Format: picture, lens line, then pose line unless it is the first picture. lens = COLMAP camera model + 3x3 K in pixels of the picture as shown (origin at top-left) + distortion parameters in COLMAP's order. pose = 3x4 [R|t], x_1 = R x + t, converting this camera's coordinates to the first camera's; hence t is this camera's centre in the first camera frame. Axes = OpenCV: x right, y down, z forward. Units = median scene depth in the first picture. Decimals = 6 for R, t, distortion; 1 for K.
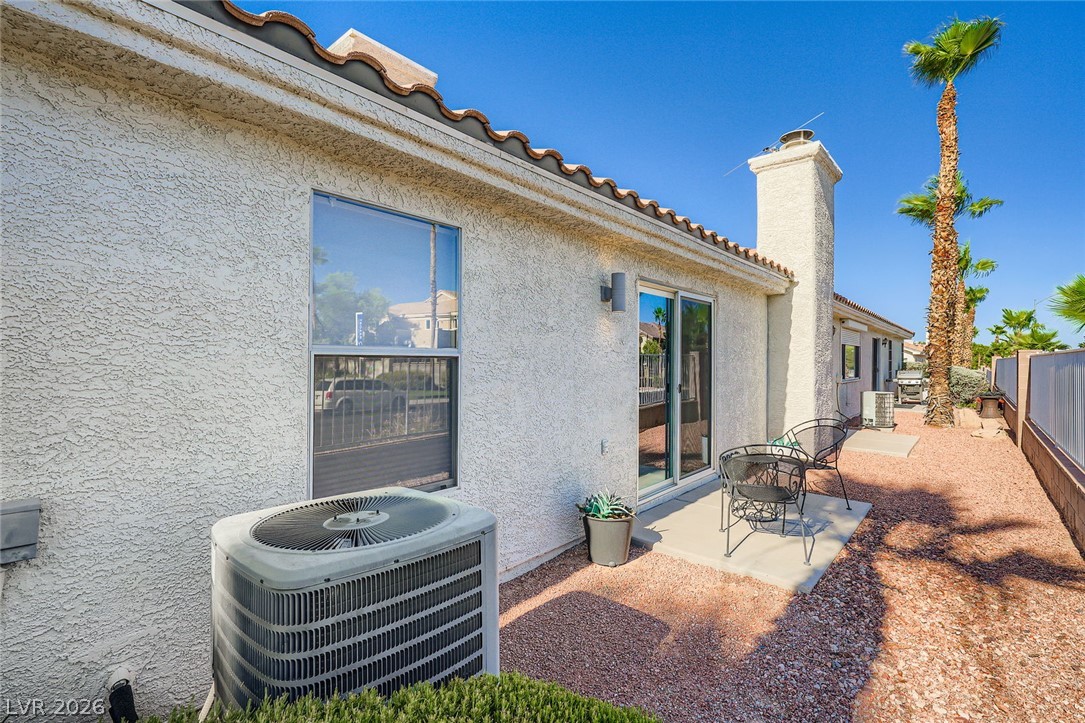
lens RADIAL K [[489.6, 0, 539.0], [0, 489.6, 360.6], [0, 0, 1]] dist [0.006147, -0.002231]
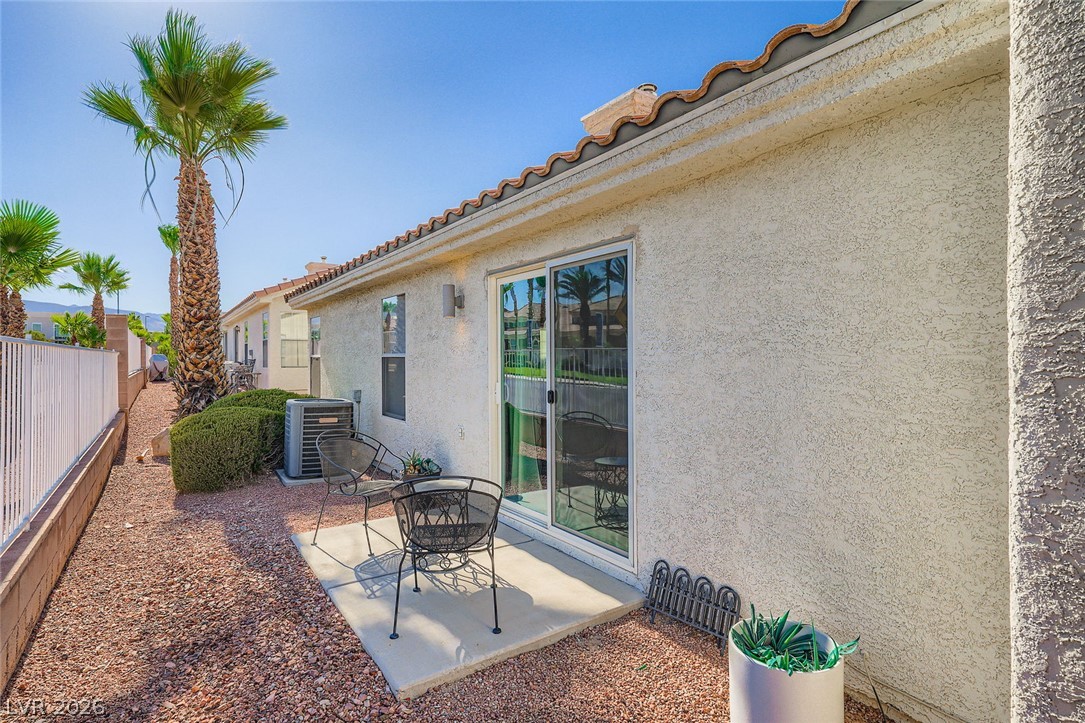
lens RADIAL K [[532.3, 0, 548.6], [0, 532.3, 363.4], [0, 0, 1]] dist [-0.002002, -0.000206]
pose [[-0.229779, -0.002815, -0.973239, 0.620922], [-0.009219, 0.999957, -0.000716, 0.004956], [0.973199, 0.008808, -0.229795, 0.697394]]
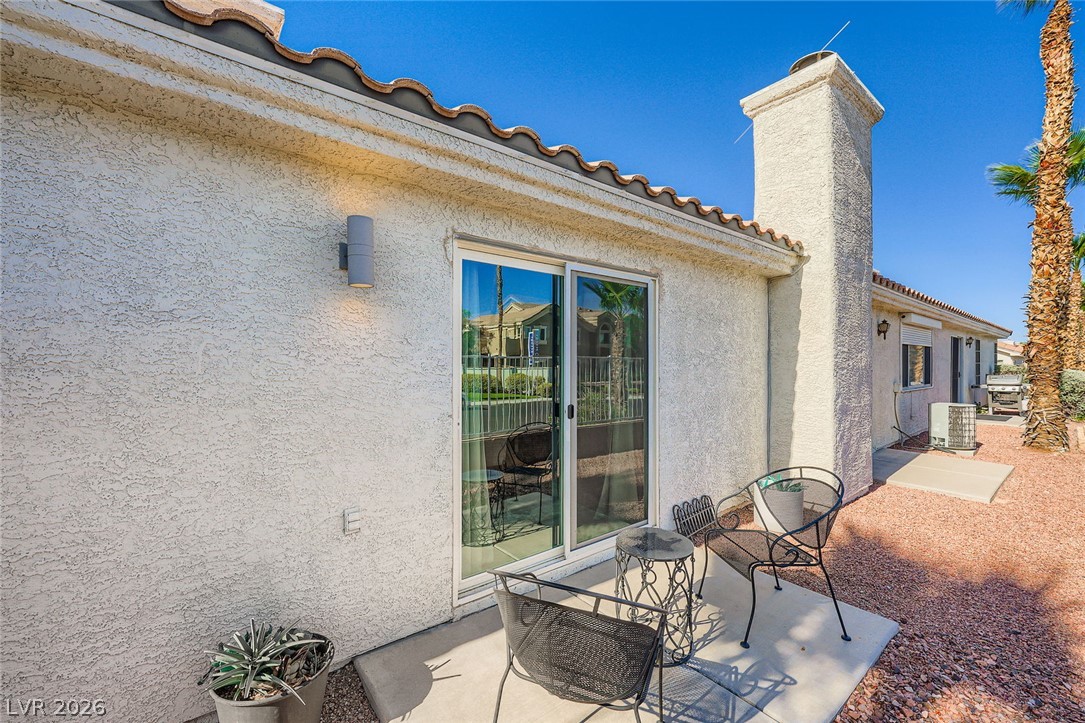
lens RADIAL K [[430.6, 0, 540.6], [0, 430.6, 361.7], [0, 0, 1]] dist [-0.014911, 0.005160]
pose [[0.982405, -0.002011, -0.186751, 0.209435], [0.001690, 0.999997, -0.001878, -0.005247], [0.186754, 0.001529, 0.982406, 0.251861]]
